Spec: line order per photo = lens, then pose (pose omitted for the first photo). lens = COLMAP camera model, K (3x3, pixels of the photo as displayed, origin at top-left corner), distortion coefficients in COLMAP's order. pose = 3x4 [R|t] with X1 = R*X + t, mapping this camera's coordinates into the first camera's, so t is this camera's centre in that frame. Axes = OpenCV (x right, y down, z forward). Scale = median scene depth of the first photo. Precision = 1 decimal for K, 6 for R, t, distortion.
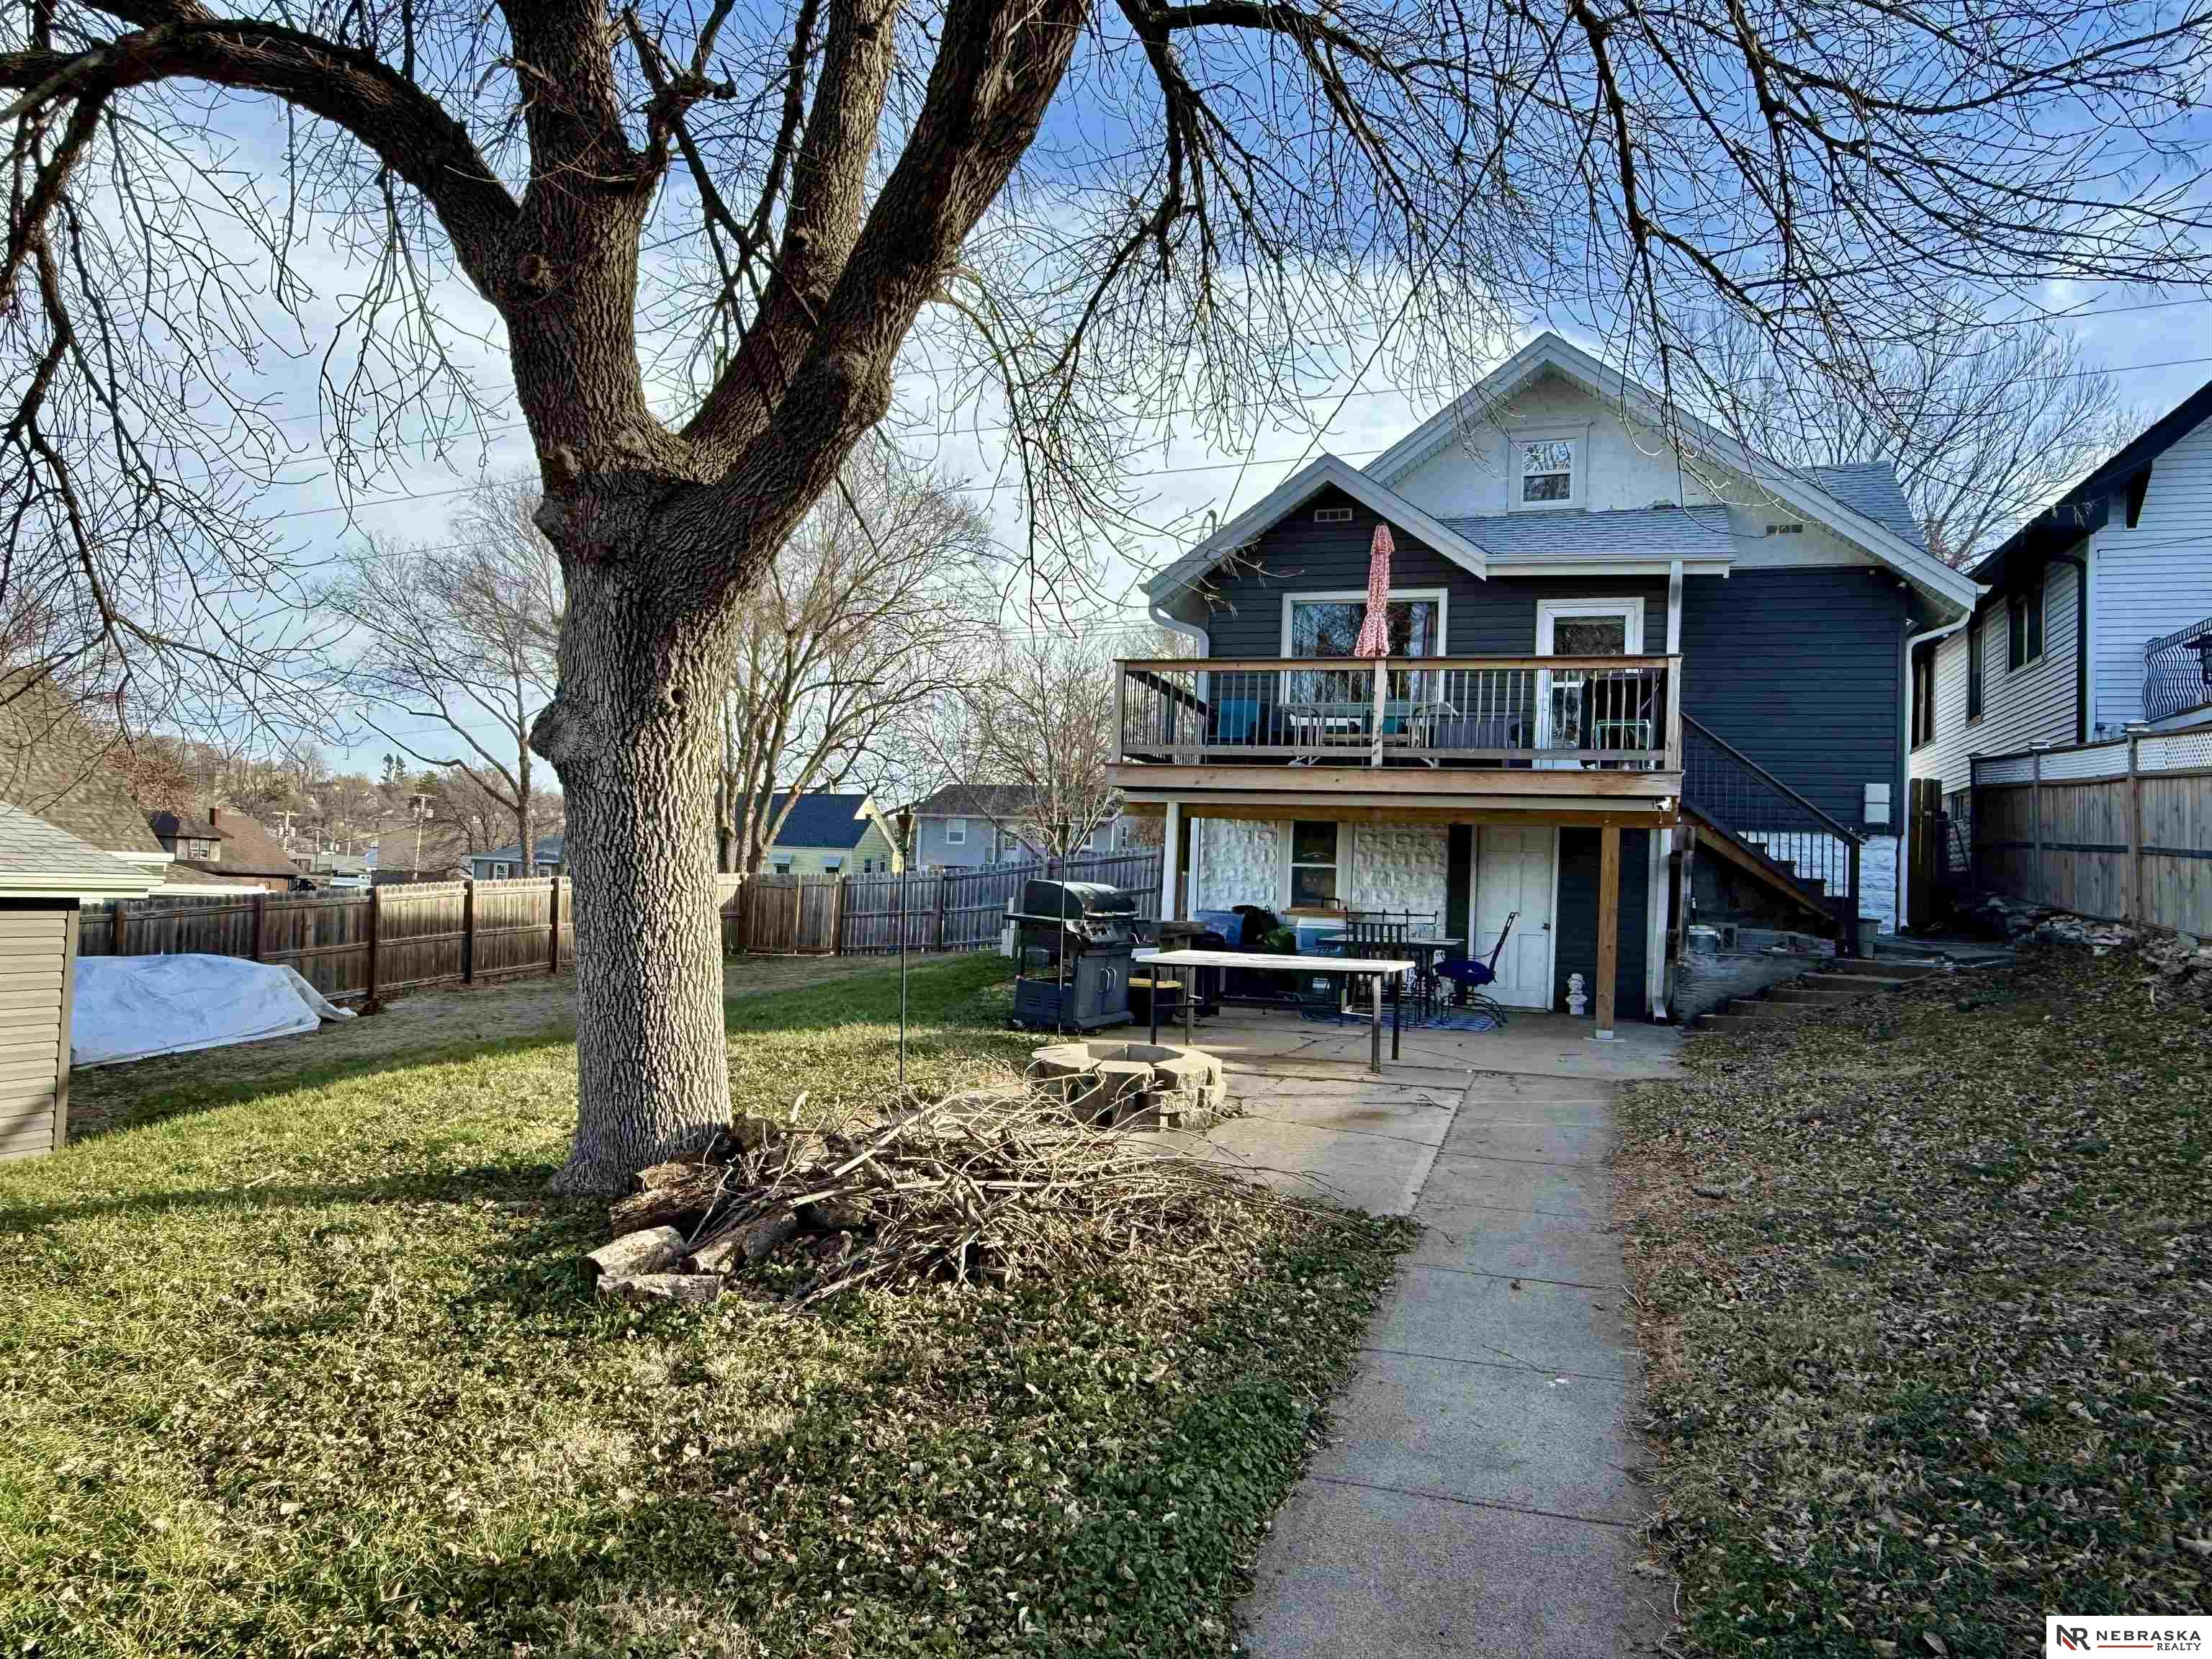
lens RADIAL K [[1471.2, 0, 1106.8], [0, 1471.2, 827.7], [0, 0, 1]] dist [0.001276, 0.002278]
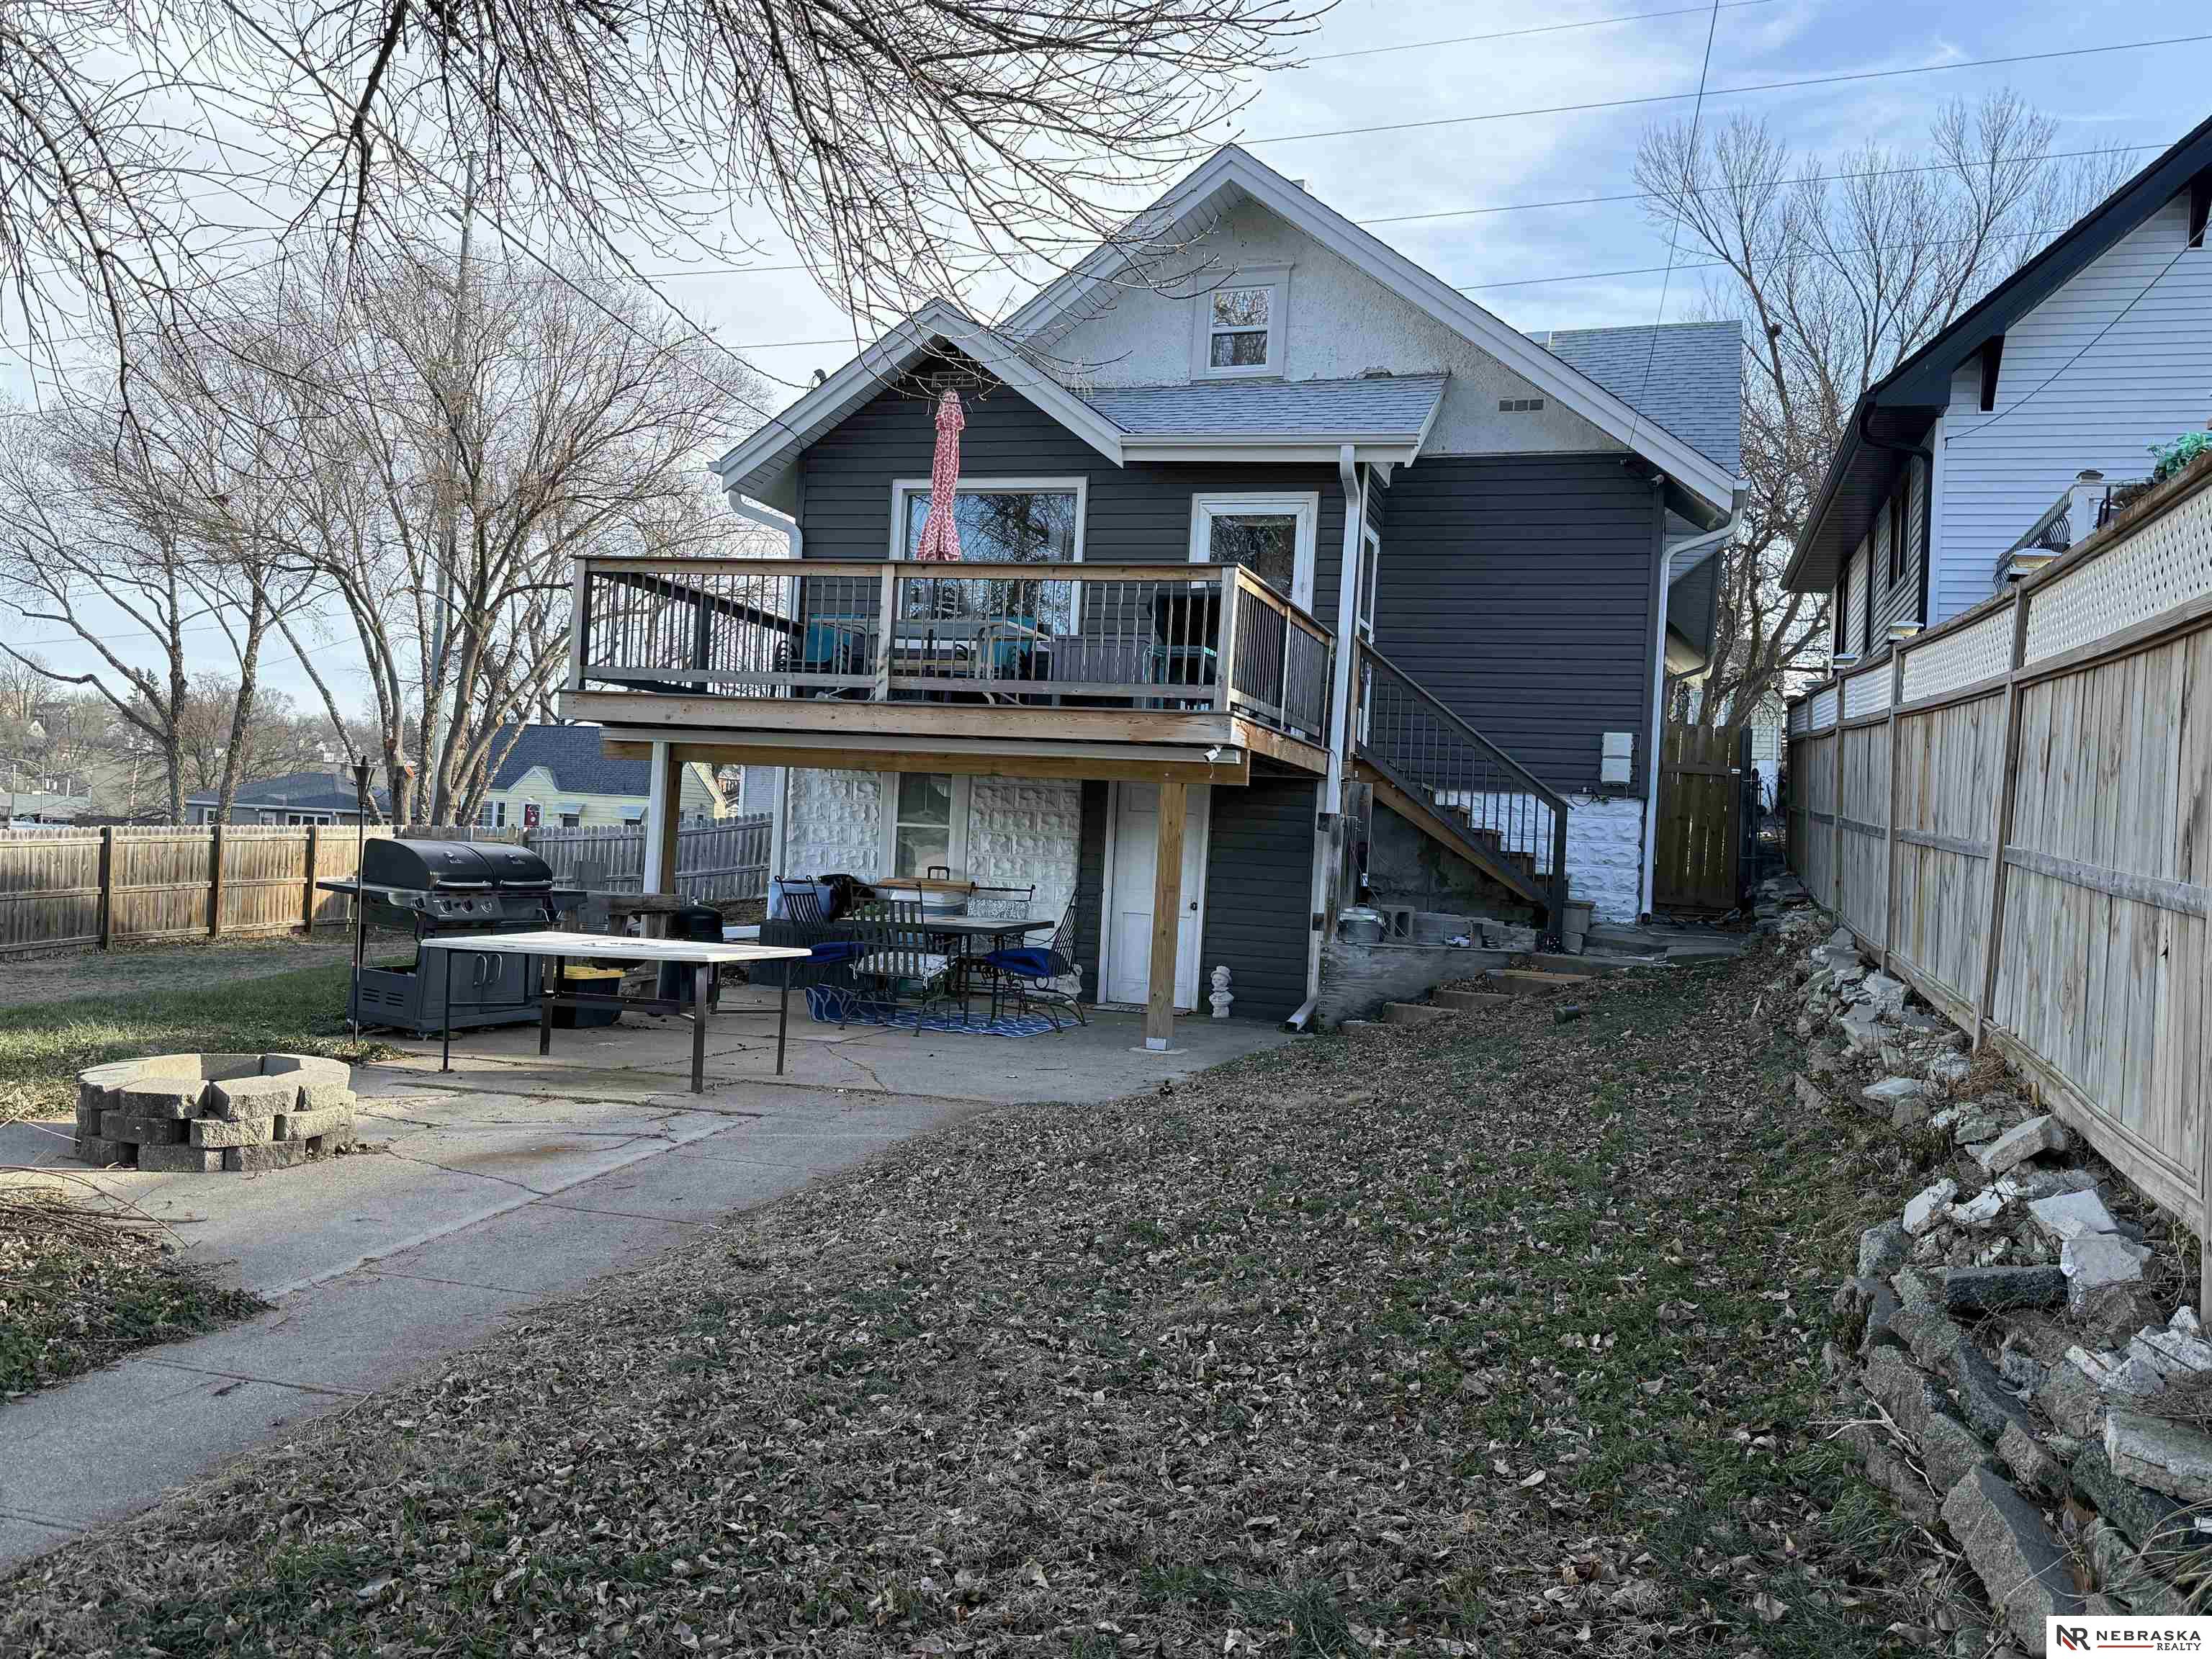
lens RADIAL K [[1813.9, 0, 1091.8], [0, 1813.9, 827.2], [0, 0, 1]] dist [0.097527, -0.100777]
pose [[0.999754, 0.014738, 0.016558, 0.211301], [-0.015195, 0.999497, 0.027831, -0.001997], [-0.016140, -0.028076, 0.999475, 0.020332]]
